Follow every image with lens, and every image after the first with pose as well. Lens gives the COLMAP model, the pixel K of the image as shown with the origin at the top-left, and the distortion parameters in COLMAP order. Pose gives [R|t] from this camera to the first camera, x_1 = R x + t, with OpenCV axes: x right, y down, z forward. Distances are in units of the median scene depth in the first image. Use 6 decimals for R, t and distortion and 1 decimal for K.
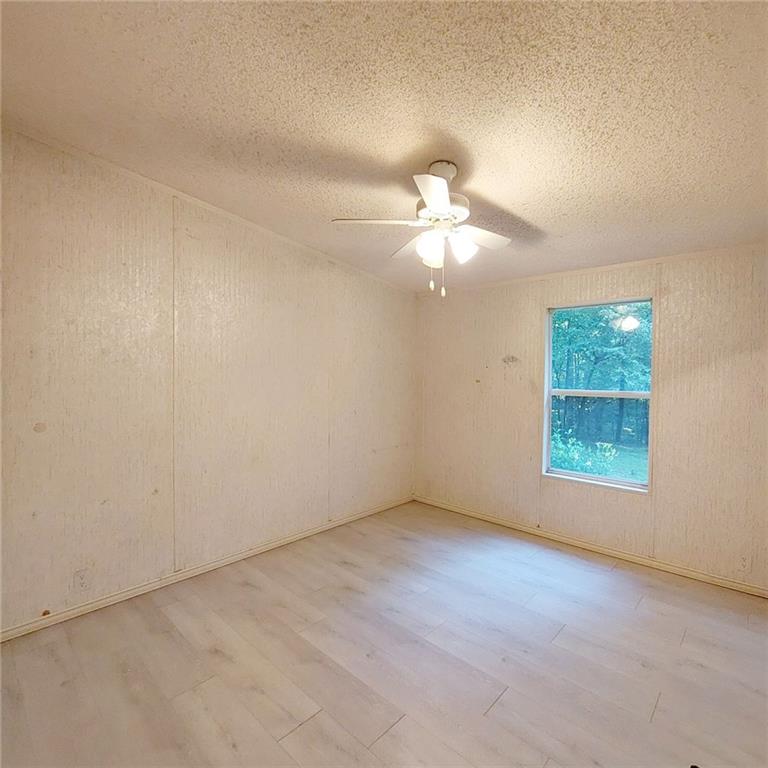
lens RADIAL K [[404.8, 0, 385.4], [0, 404.8, 379.2], [0, 0, 1]] dist [-0.021448, -0.000197]
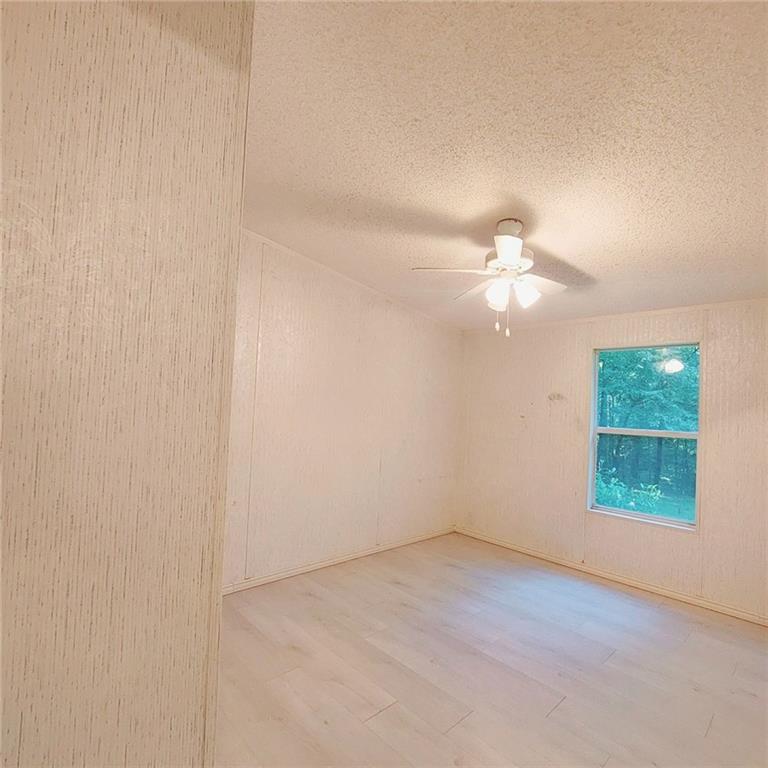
lens RADIAL K [[408.3, 0, 383.7], [0, 408.3, 389.9], [0, 0, 1]] dist [-0.020626, -0.001957]
pose [[0.997062, 0.034192, -0.068544, -0.090461], [-0.038296, 0.997494, -0.059484, 0.017860], [0.066338, 0.061934, 0.995873, -0.106591]]
